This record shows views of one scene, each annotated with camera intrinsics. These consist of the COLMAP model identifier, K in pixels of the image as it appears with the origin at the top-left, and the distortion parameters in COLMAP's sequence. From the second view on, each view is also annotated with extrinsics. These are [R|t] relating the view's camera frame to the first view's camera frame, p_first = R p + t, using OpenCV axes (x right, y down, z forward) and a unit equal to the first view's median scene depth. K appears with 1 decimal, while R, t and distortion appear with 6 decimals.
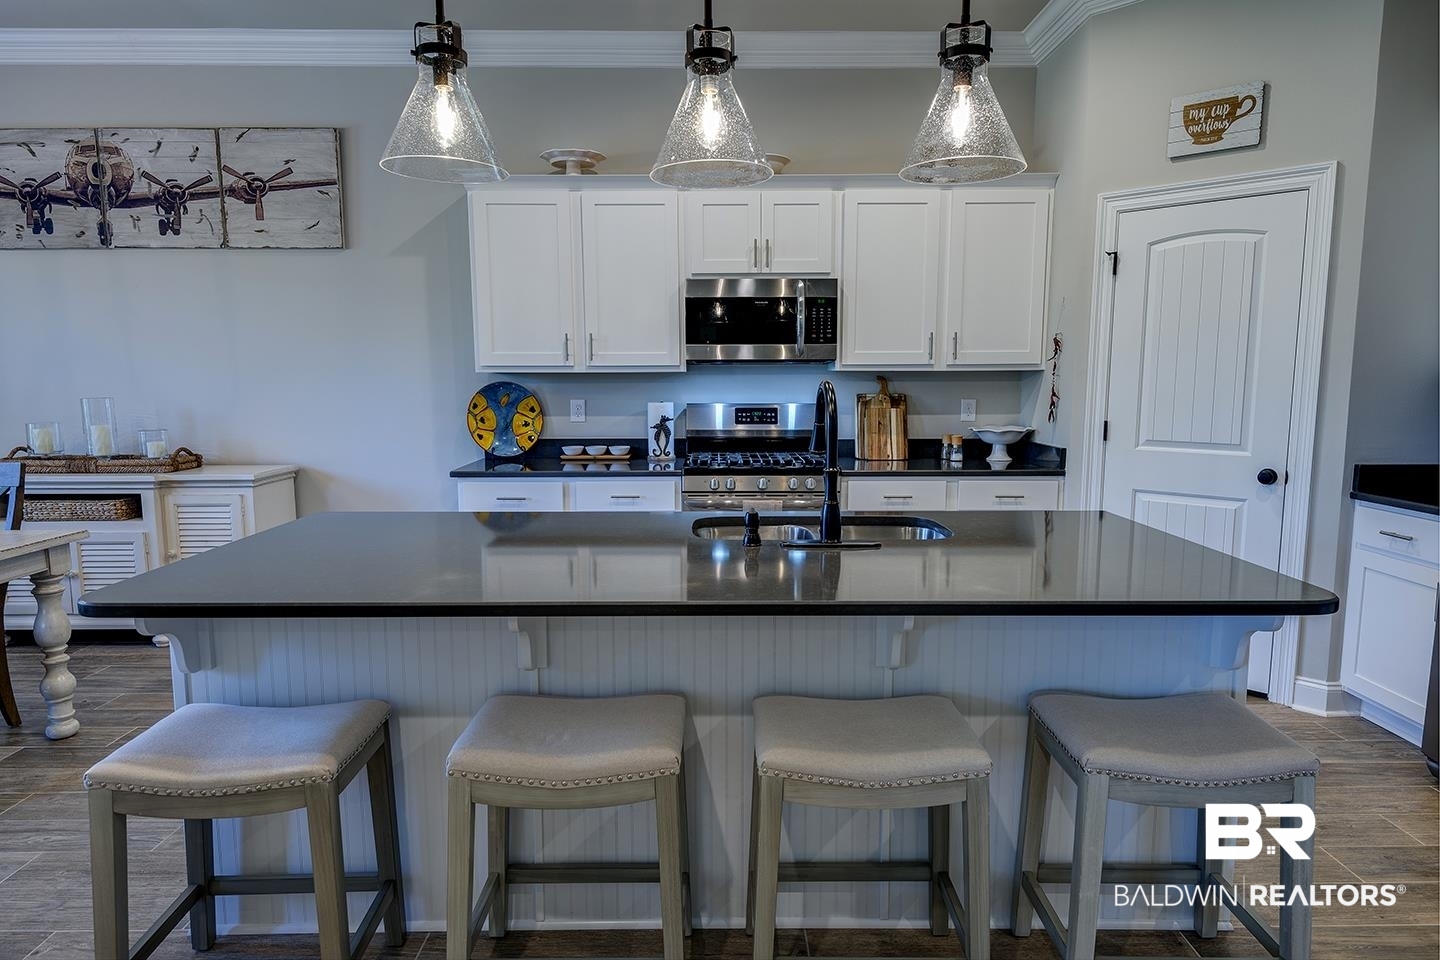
lens RADIAL K [[867.7, 0, 726.1], [0, 867.7, 479.8], [0, 0, 1]] dist [0.041197, -0.033019]
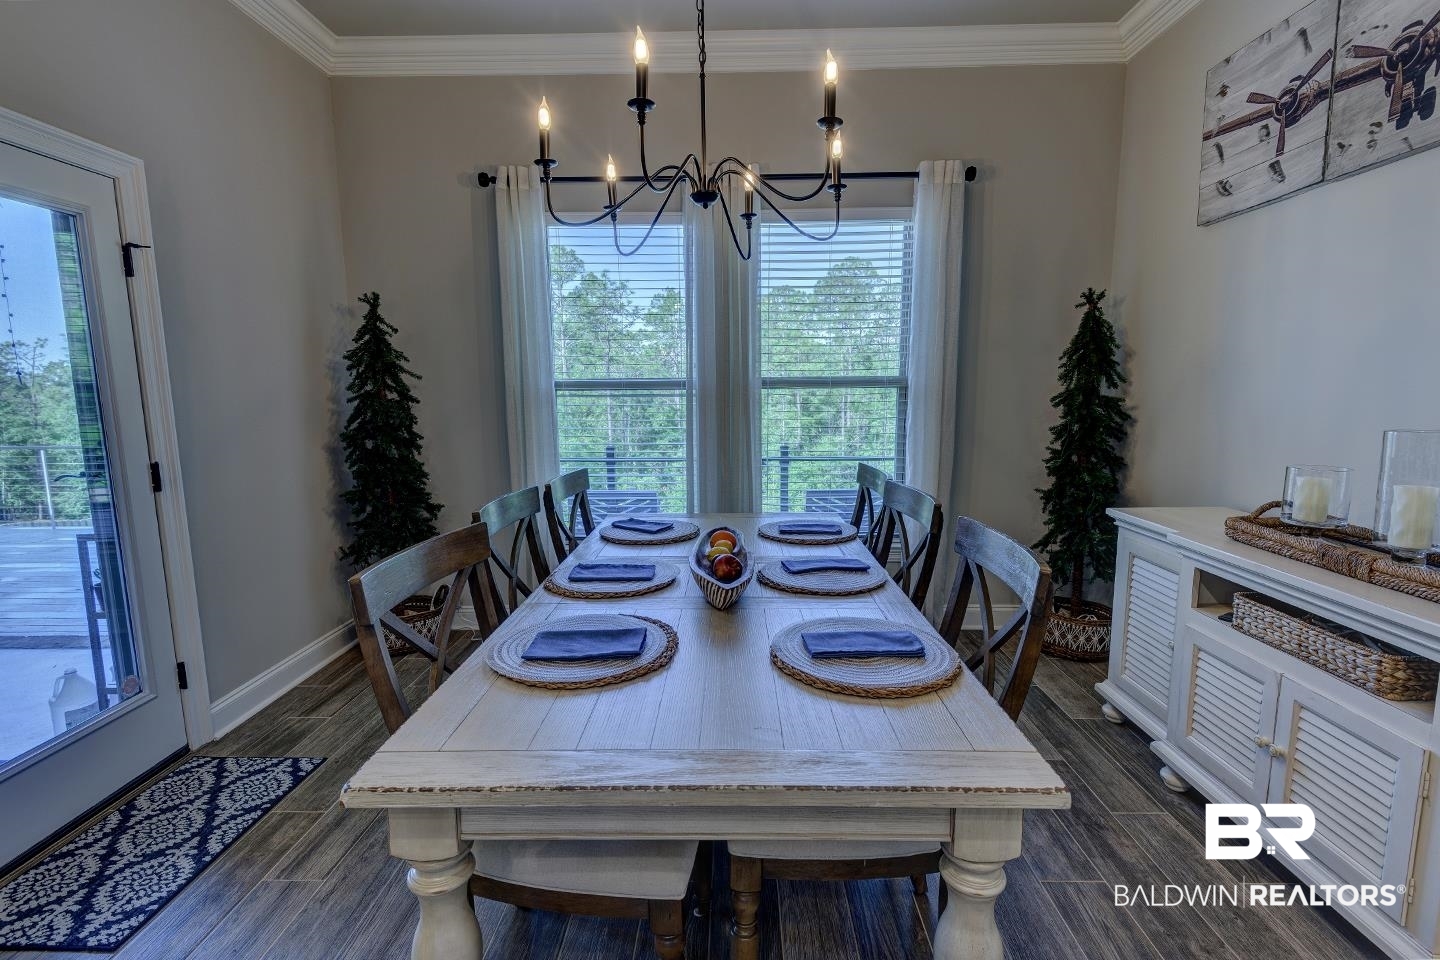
lens RADIAL K [[673.7, 0, 720.0], [0, 673.7, 480.0], [0, 0, 1]] dist [-0.000018, -0.000662]
pose [[-0.023507, 0.138388, -0.990099, -0.326145], [-0.112140, 0.983758, 0.140164, -0.073293], [0.993414, 0.114324, -0.007607, 0.605492]]
